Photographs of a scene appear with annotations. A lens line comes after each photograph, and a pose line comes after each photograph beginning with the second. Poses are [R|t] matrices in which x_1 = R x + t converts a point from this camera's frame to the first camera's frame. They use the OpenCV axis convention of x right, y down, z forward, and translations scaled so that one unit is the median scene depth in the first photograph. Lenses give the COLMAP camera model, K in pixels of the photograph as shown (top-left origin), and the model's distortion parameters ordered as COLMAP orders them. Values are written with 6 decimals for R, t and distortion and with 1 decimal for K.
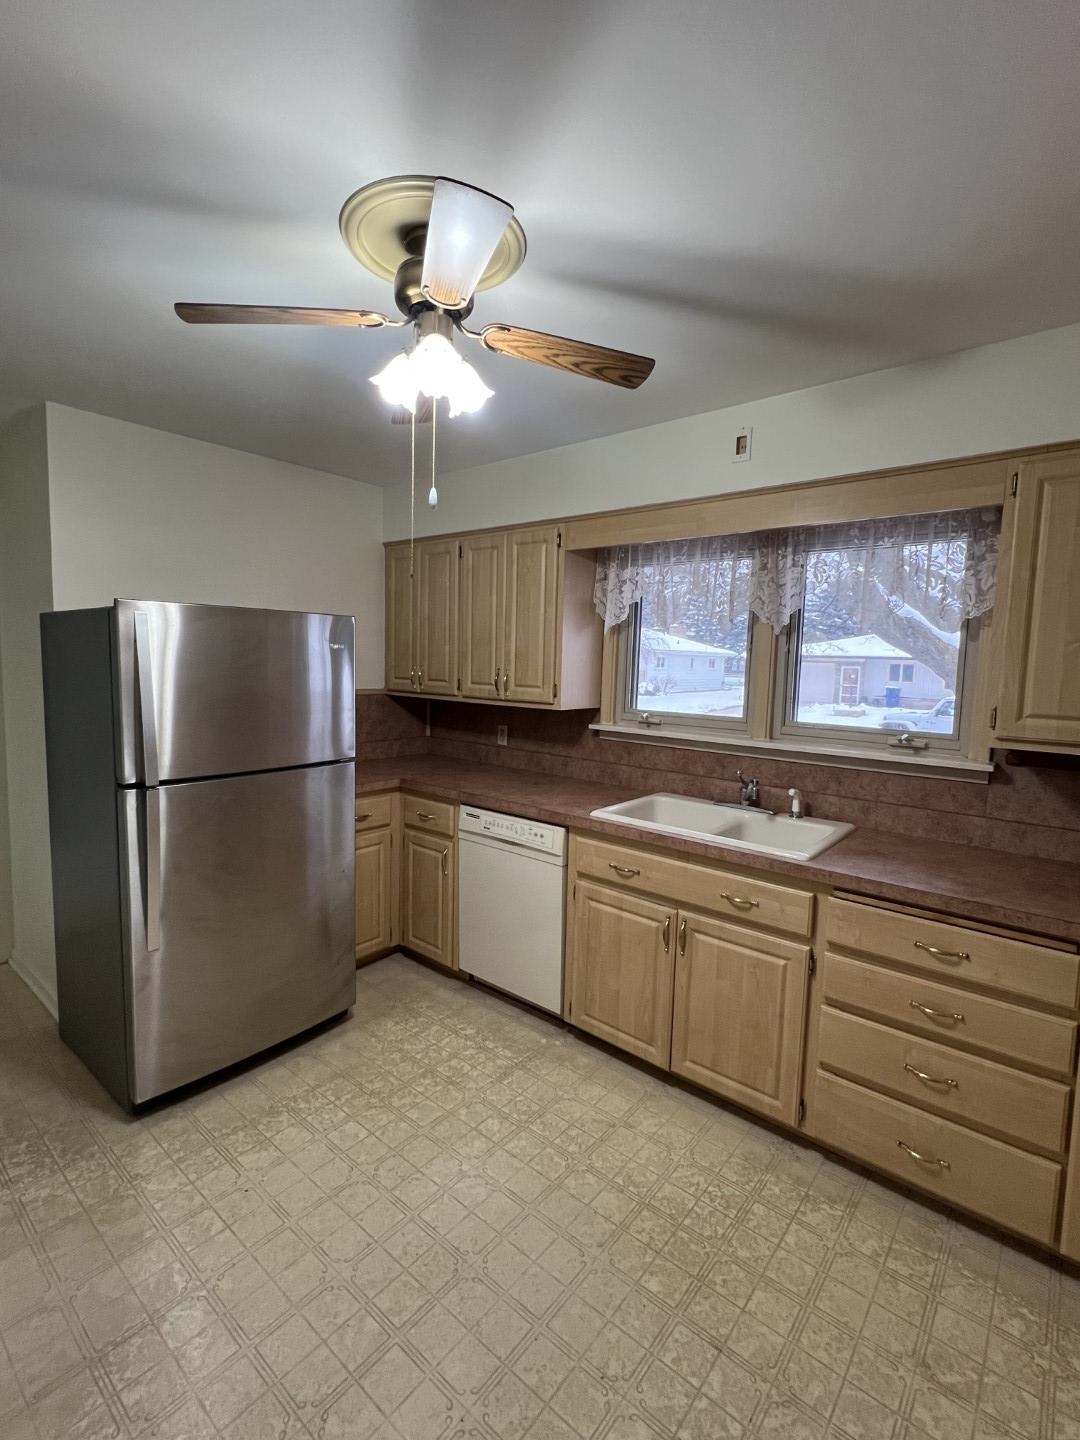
lens RADIAL K [[659.1, 0, 540.0], [0, 659.1, 720.0], [0, 0, 1]] dist [-0.004007, 0.000543]
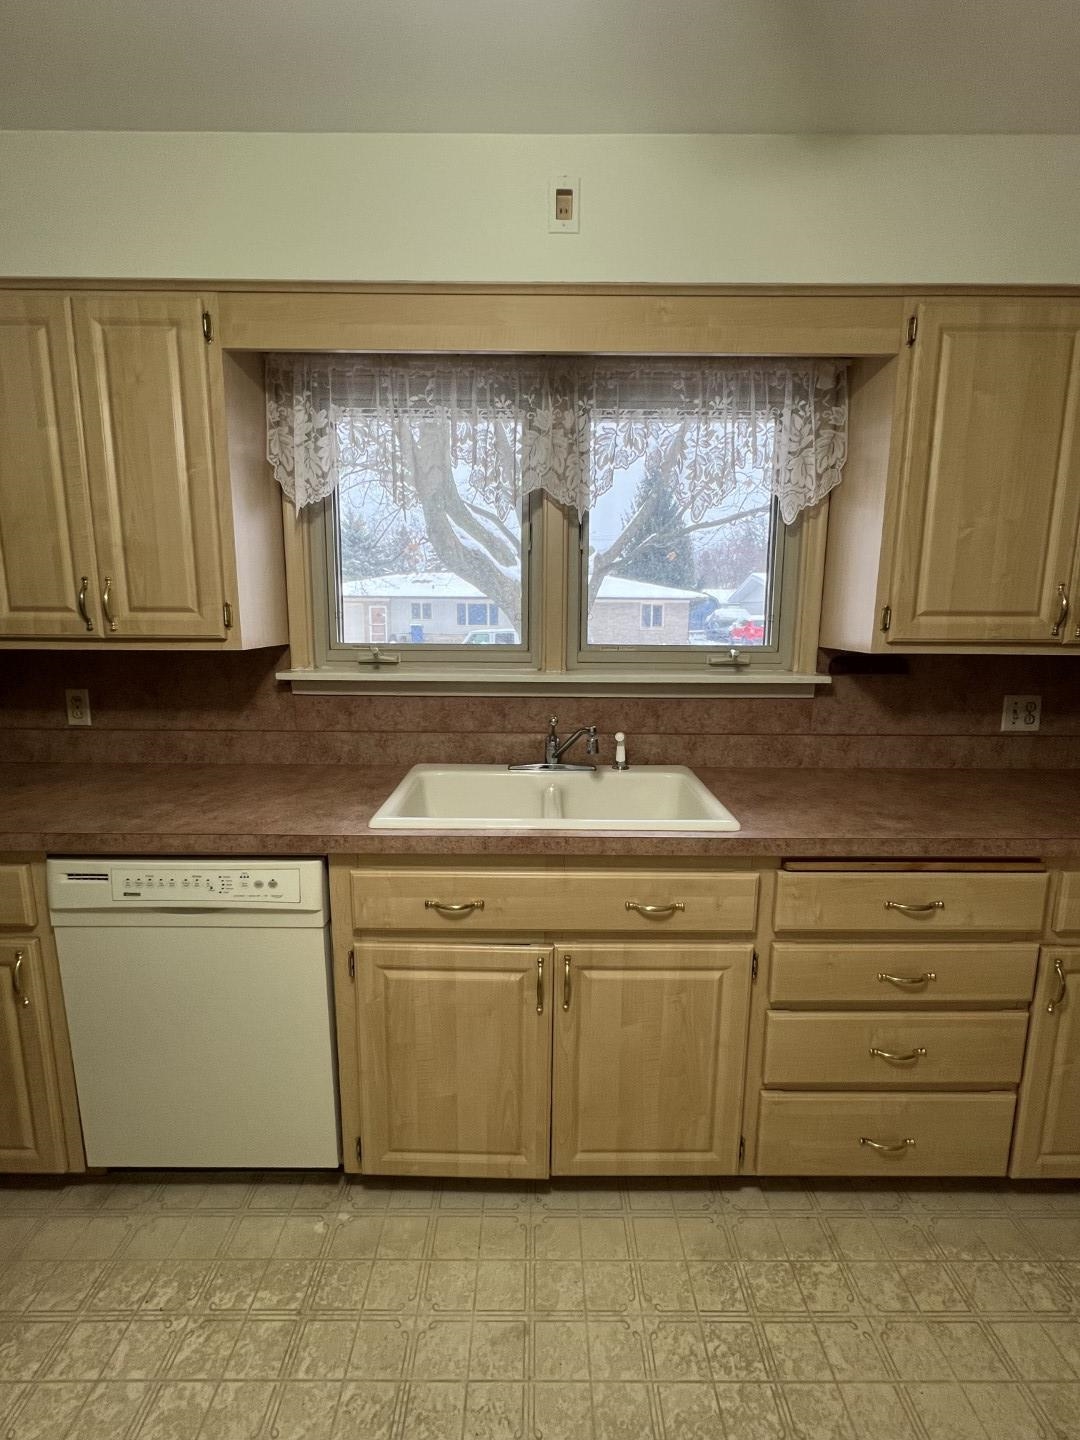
lens RADIAL K [[659.1, 0, 540.0], [0, 659.1, 720.0], [0, 0, 1]] dist [-0.004007, 0.000543]
pose [[0.765089, -0.126557, 0.631366, -0.157387], [0.072371, 0.991184, 0.110984, 0.000050], [-0.639845, -0.039220, 0.767502, 0.469408]]
